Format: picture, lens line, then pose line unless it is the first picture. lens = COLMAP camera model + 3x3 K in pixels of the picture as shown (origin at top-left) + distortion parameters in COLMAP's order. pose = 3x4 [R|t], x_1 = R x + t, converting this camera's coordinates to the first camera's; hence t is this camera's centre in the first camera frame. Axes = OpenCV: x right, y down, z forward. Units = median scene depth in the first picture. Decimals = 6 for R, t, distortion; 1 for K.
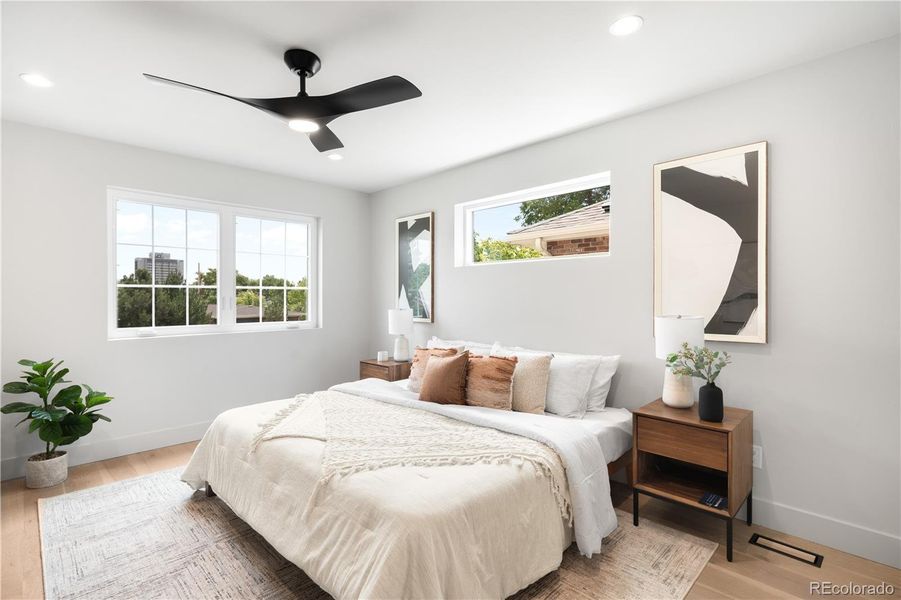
lens RADIAL K [[423.1, 0, 446.4], [0, 423.1, 297.8], [0, 0, 1]] dist [0.004906, 0.001002]
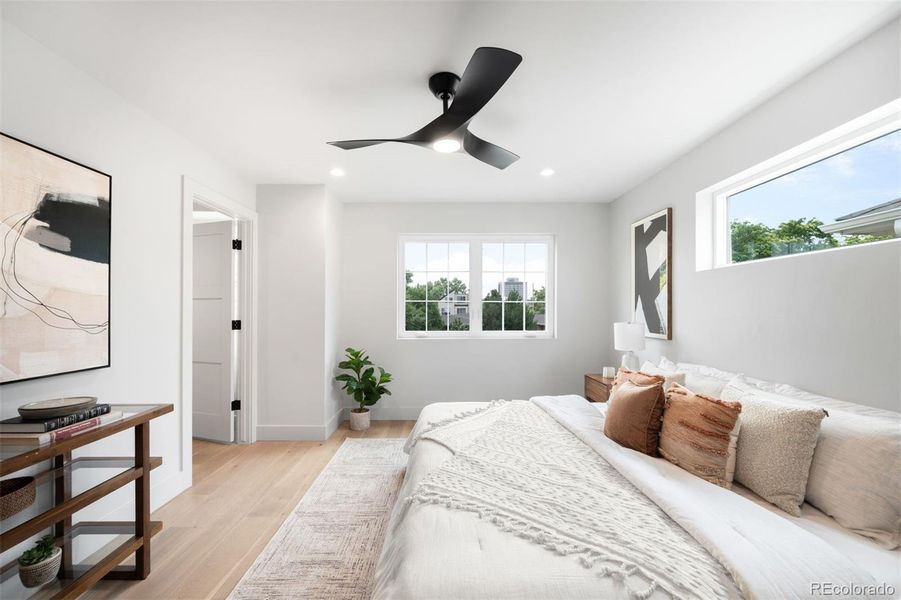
lens RADIAL K [[352.4, 0, 451.2], [0, 352.4, 307.5], [0, 0, 1]] dist [-0.005216, 0.000064]
pose [[0.719657, -0.003944, -0.694318, 0.209330], [0.000307, 0.999986, -0.005363, -0.001916], [0.694330, 0.003646, 0.719648, 0.299303]]
